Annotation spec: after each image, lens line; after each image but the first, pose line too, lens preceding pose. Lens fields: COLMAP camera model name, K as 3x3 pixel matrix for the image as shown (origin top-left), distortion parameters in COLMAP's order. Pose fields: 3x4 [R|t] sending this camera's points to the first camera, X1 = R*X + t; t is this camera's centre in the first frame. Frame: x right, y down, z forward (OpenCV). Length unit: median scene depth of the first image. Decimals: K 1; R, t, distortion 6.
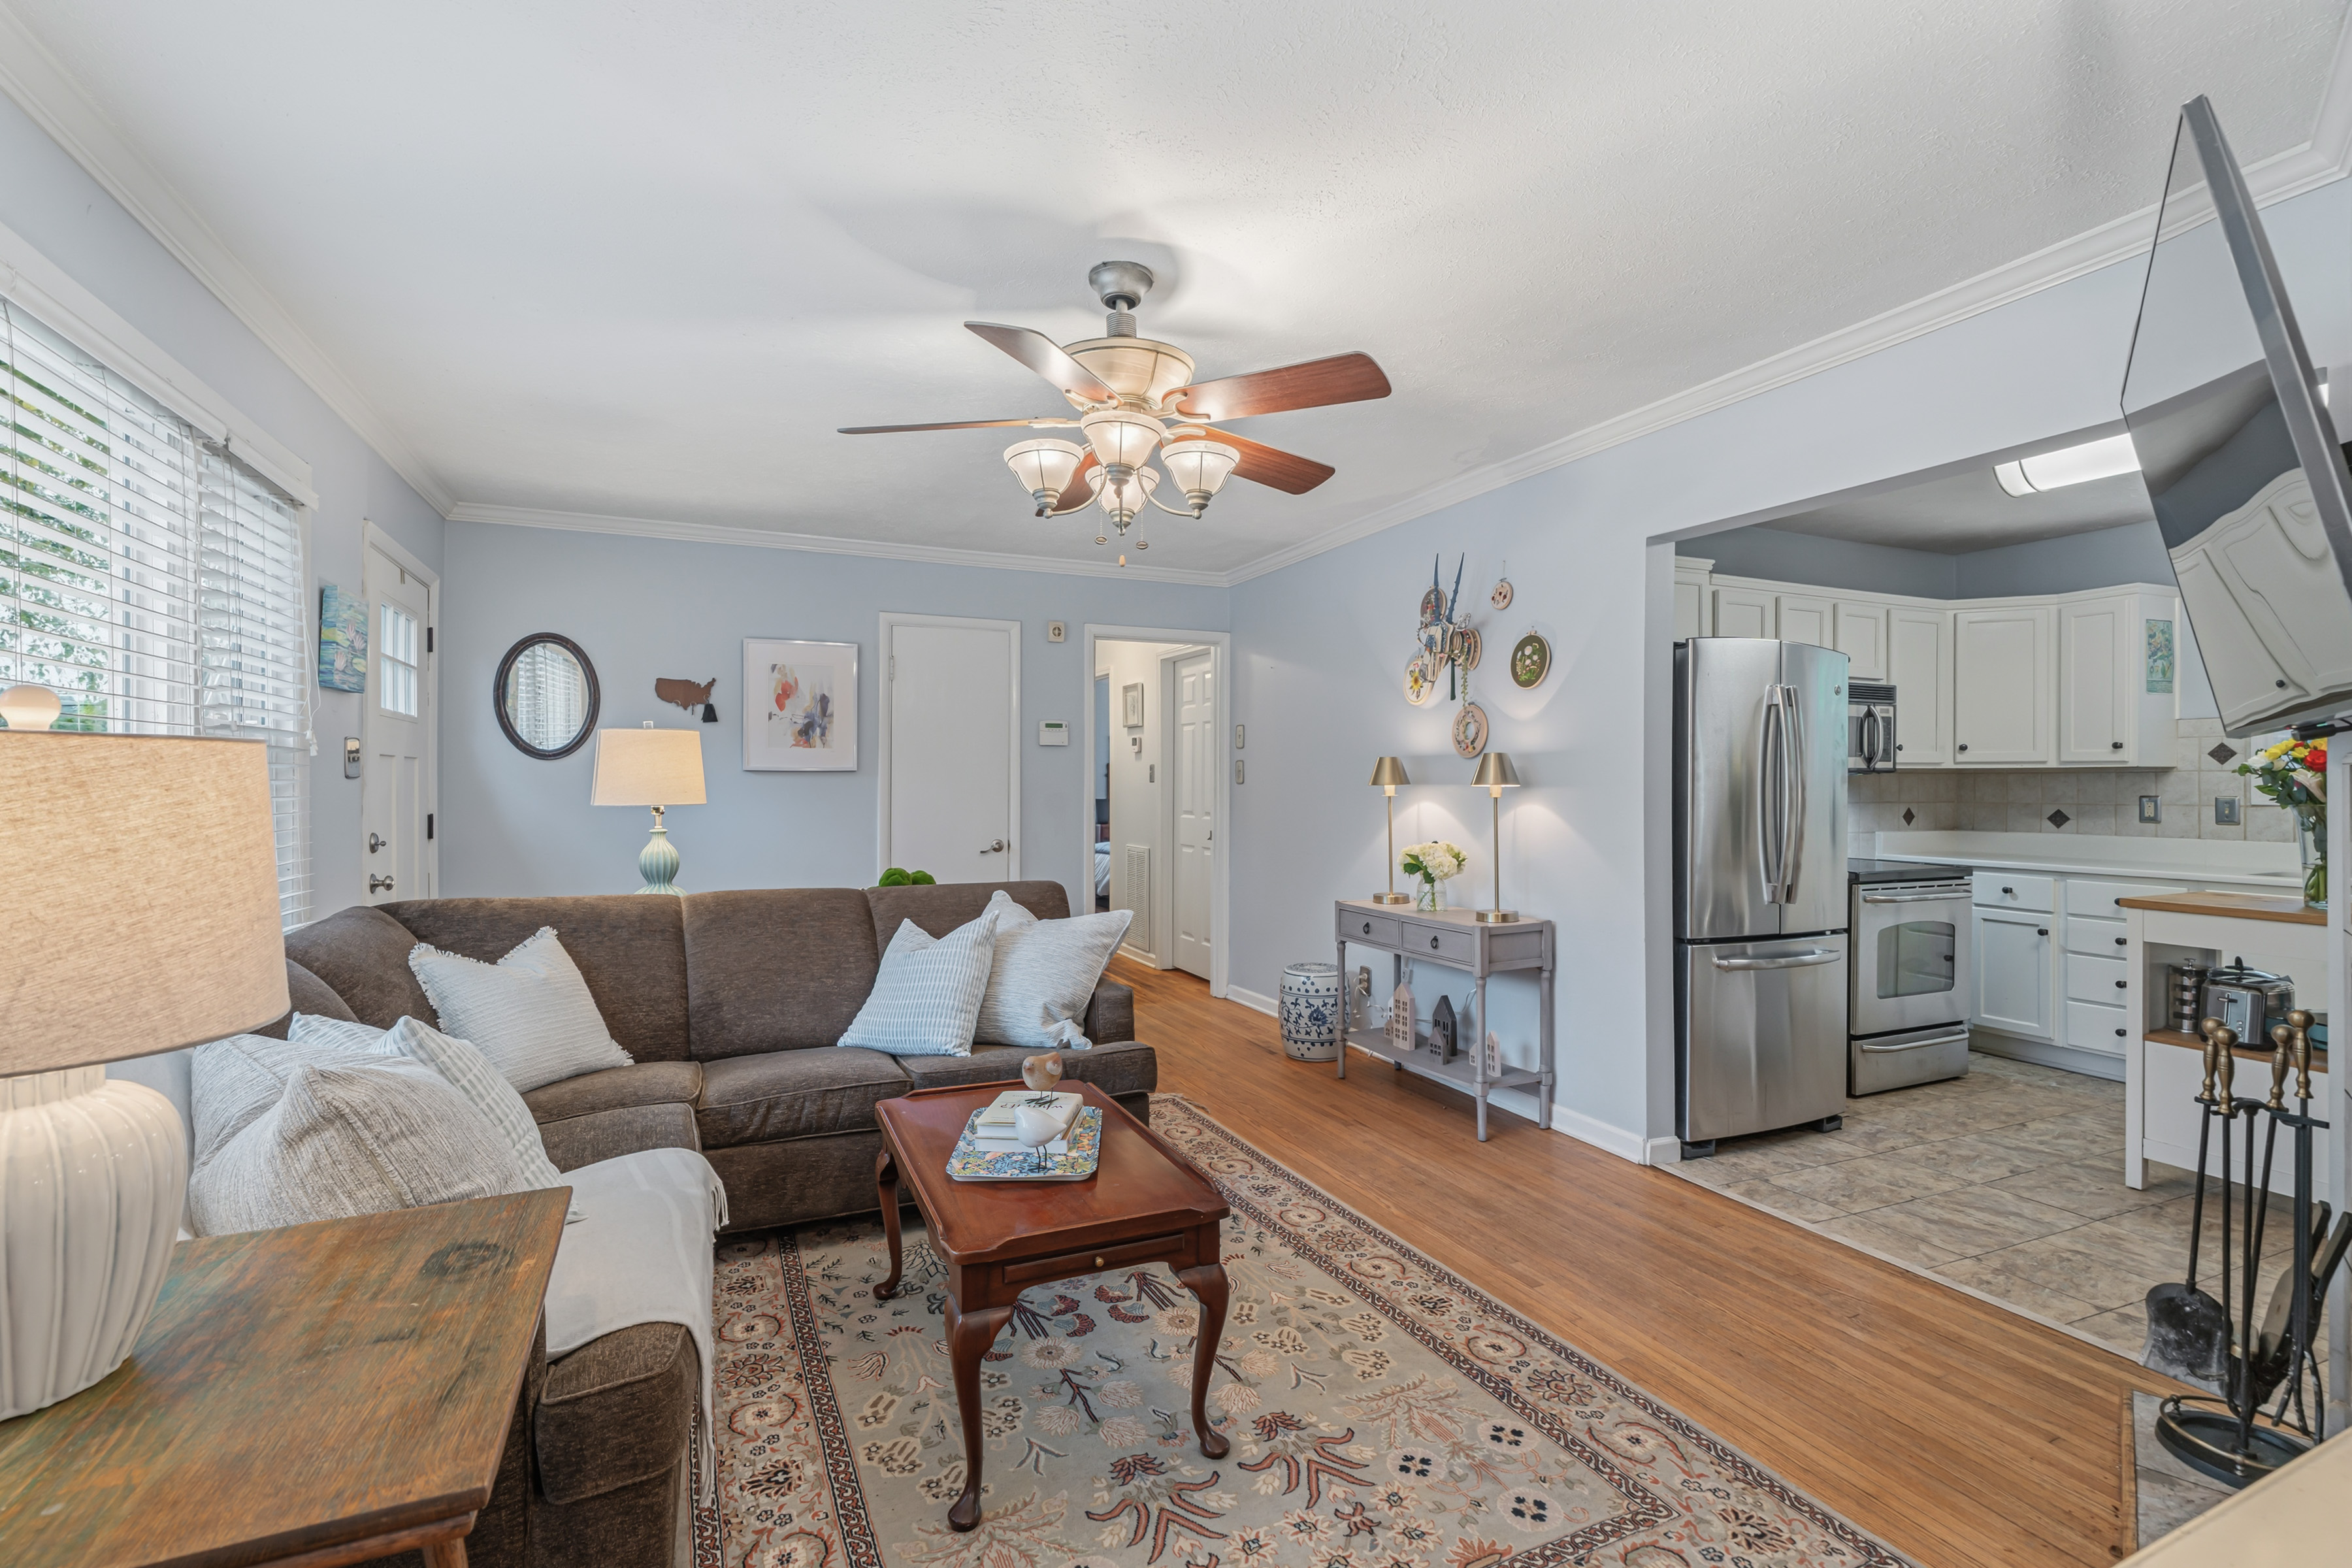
lens RADIAL K [[1076.5, 0, 1131.4], [0, 1076.5, 776.6], [0, 0, 1]] dist [-0.002091, 0.001822]
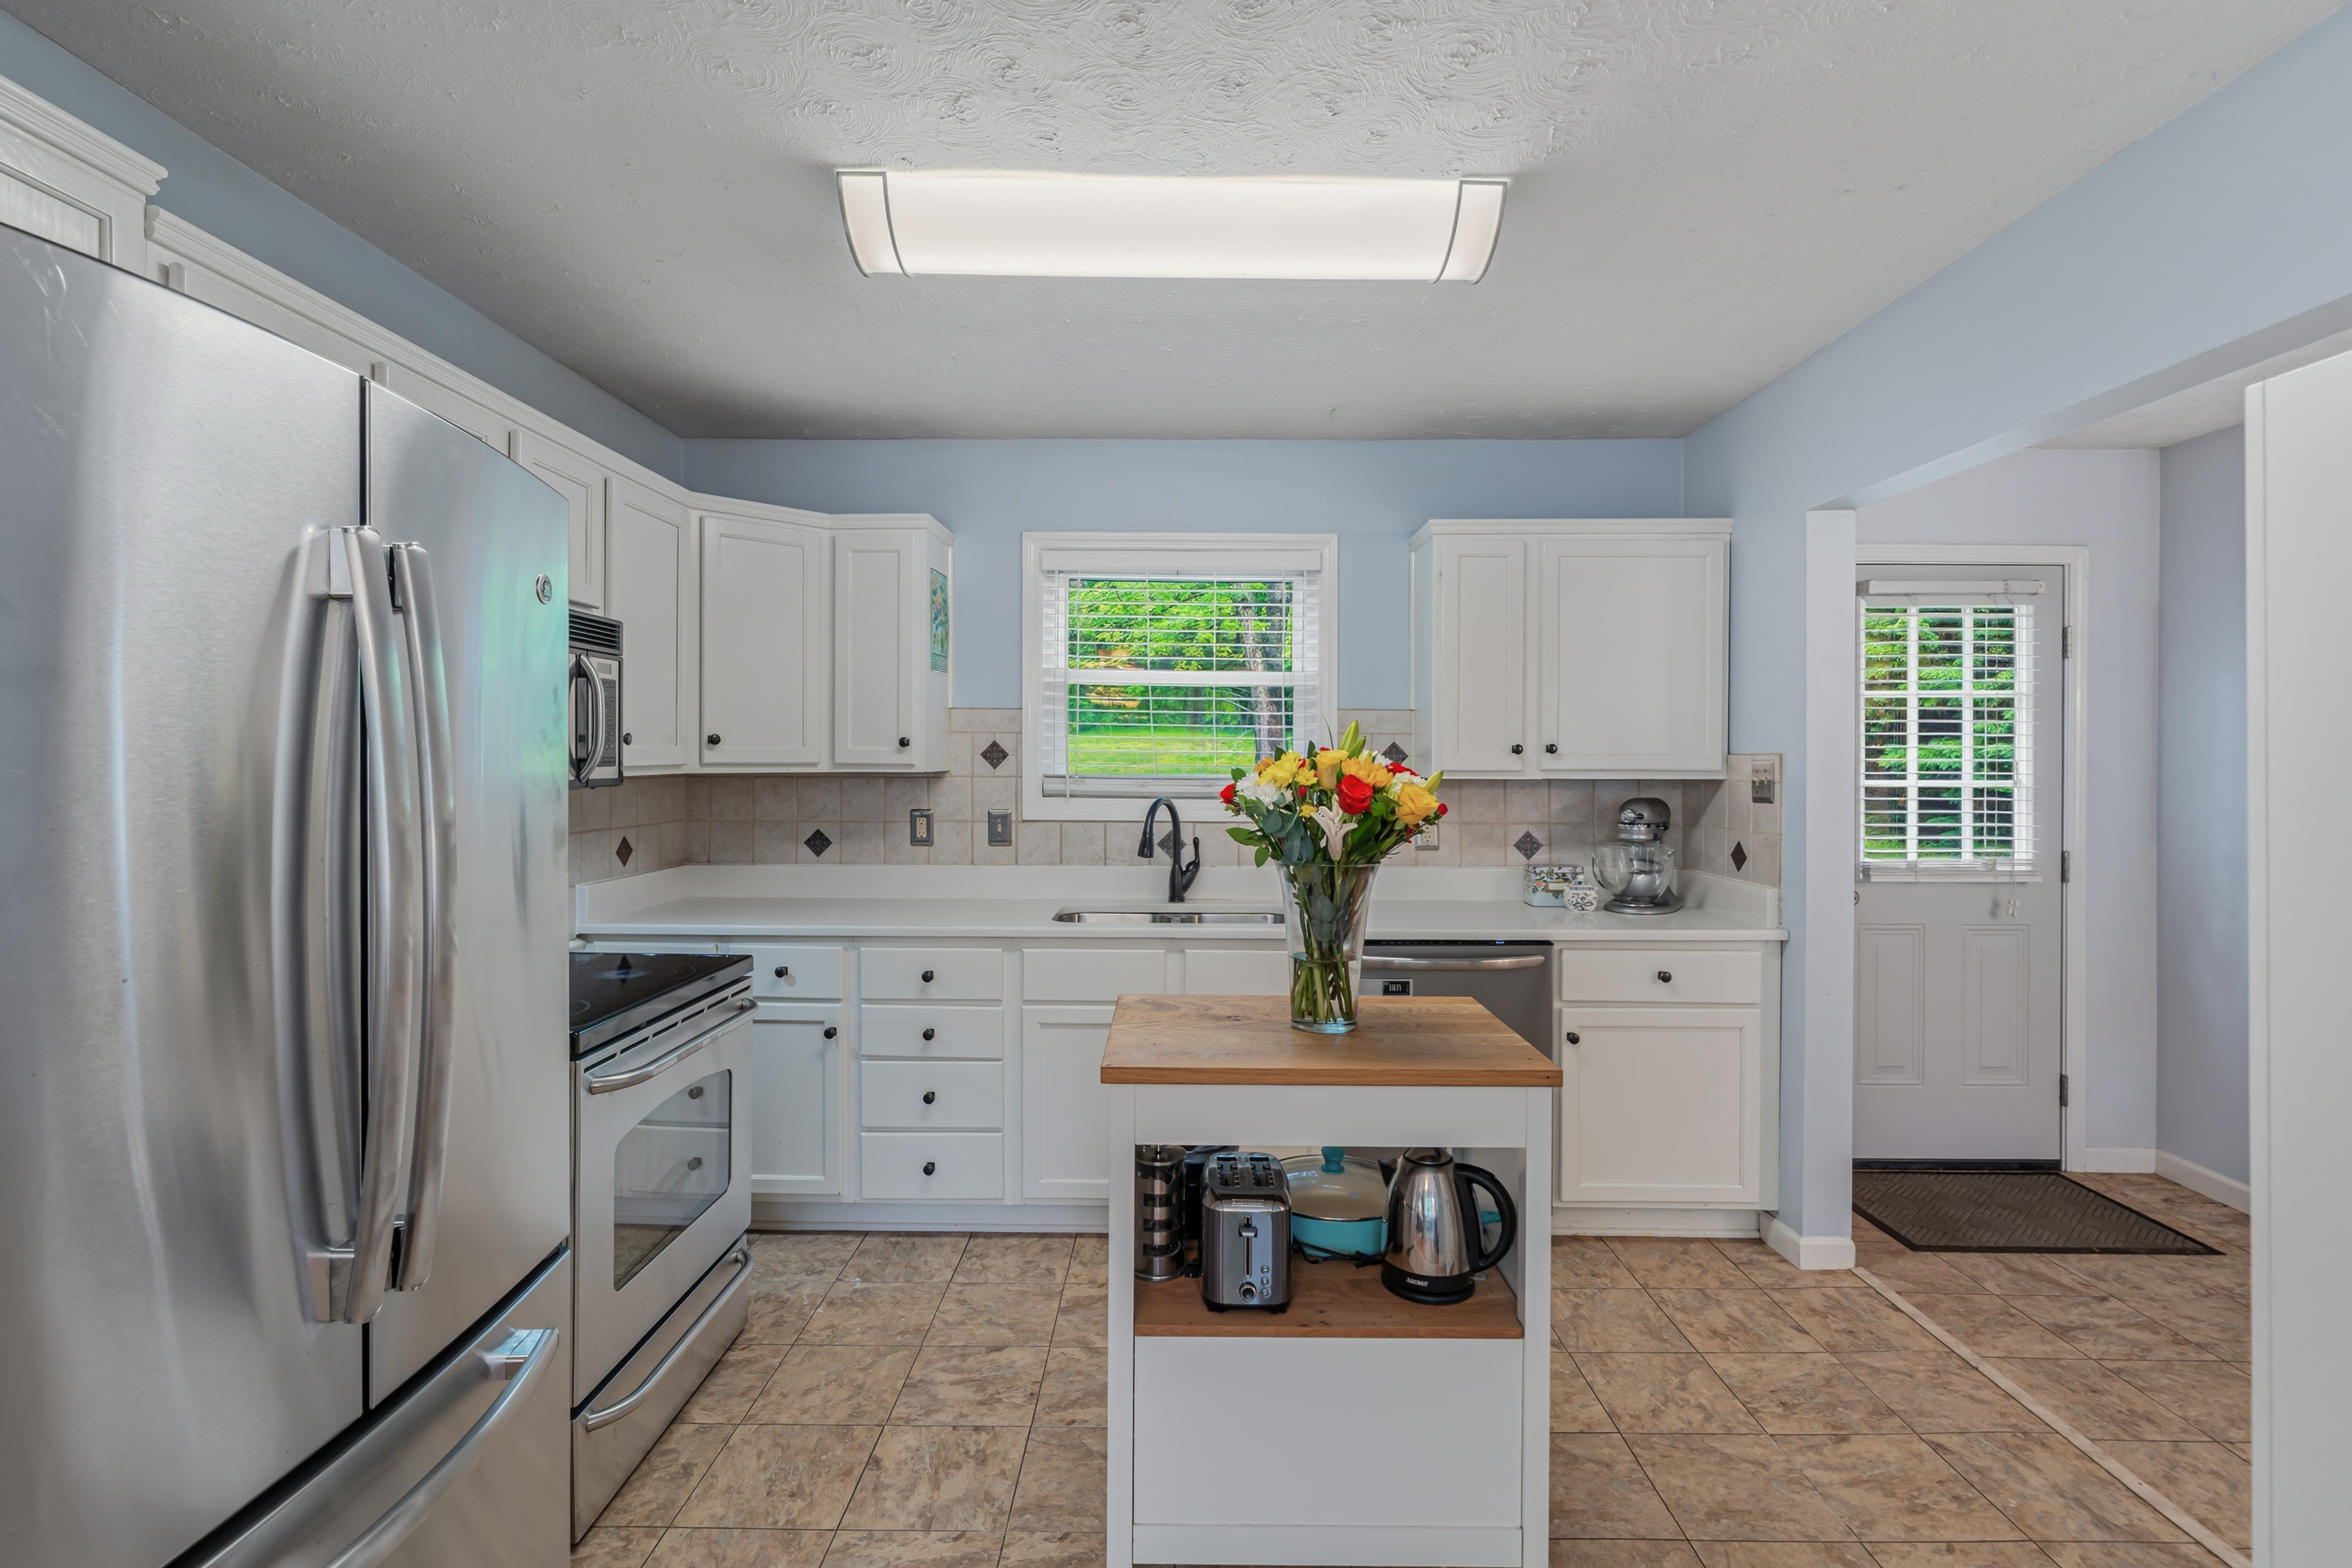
lens RADIAL K [[1076.5, 0, 1197.2], [0, 1076.5, 771.4], [0, 0, 1]] dist [-0.002091, 0.001822]
pose [[0.388482, -0.011160, 0.921389, 0.335444], [-0.007217, 0.999859, 0.015153, -0.021417], [-0.921428, -0.012536, 0.388347, 0.538827]]
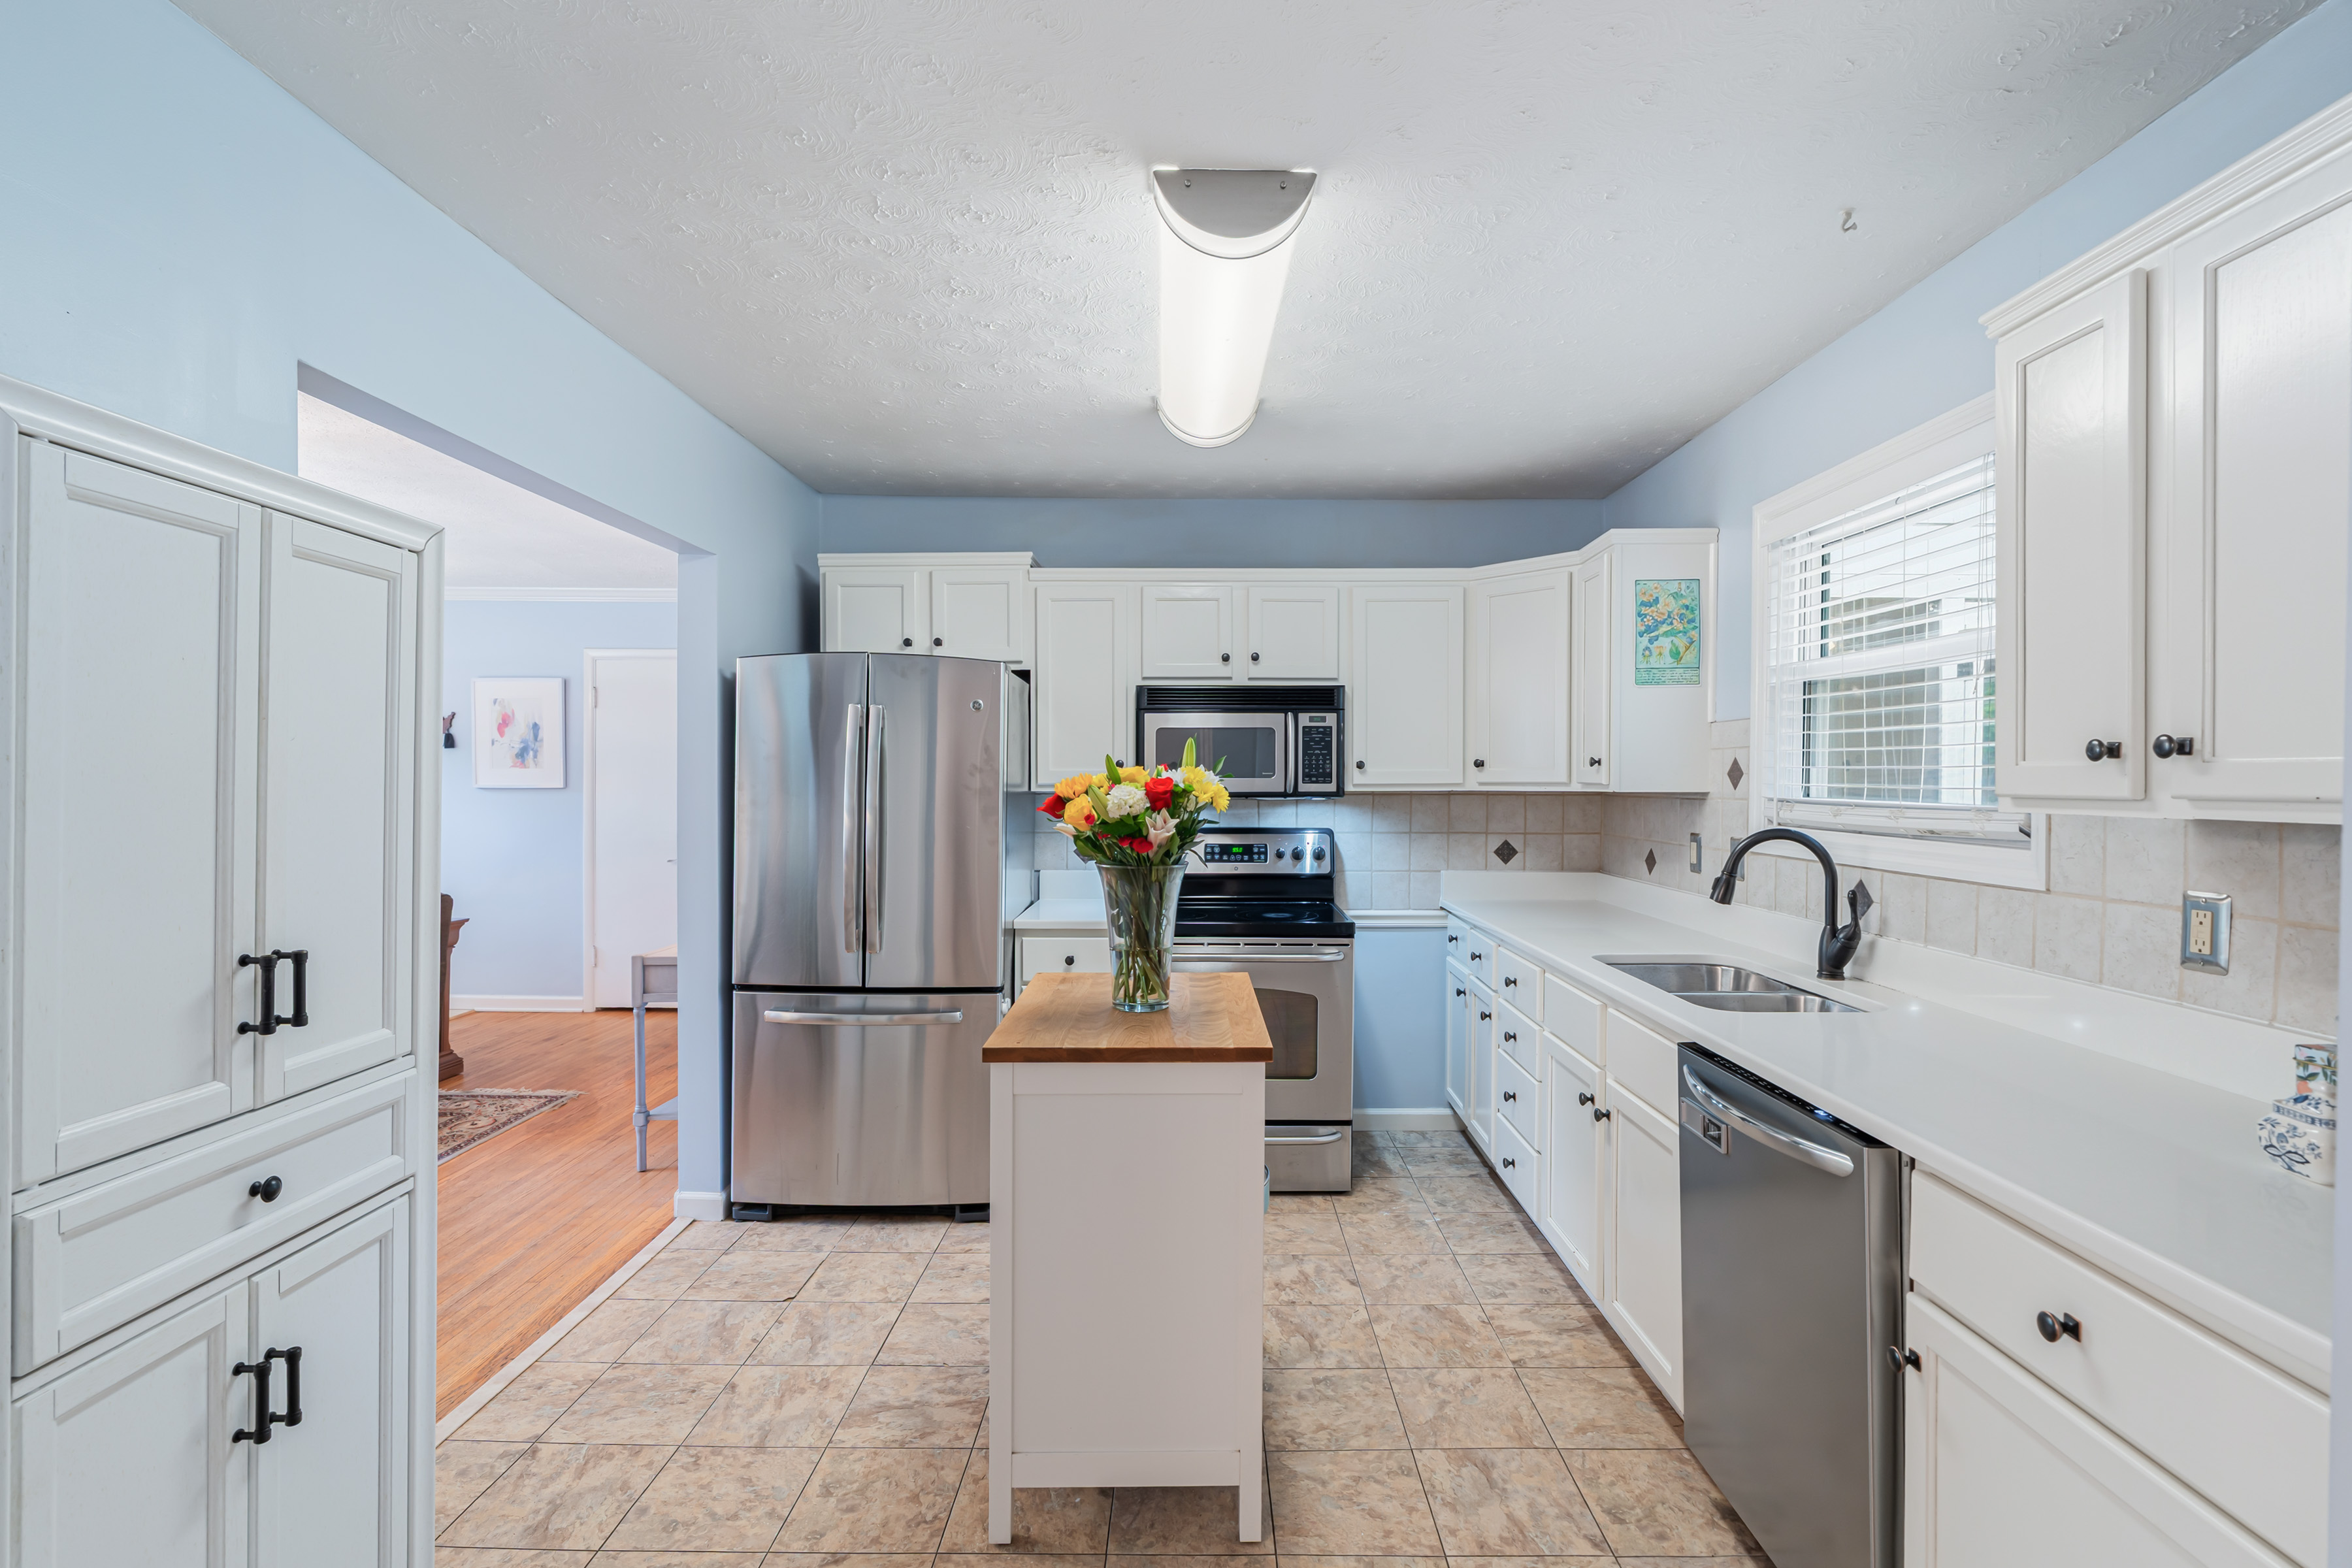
lens RADIAL K [[1076.5, 0, 1166.9], [0, 1076.5, 800.0], [0, 0, 1]] dist [-0.002091, 0.001822]
pose [[0.915853, 0.007456, -0.401444, 0.923496], [0.001579, 0.999753, 0.022169, -0.019647], [0.401510, -0.020938, 0.915615, 0.231708]]
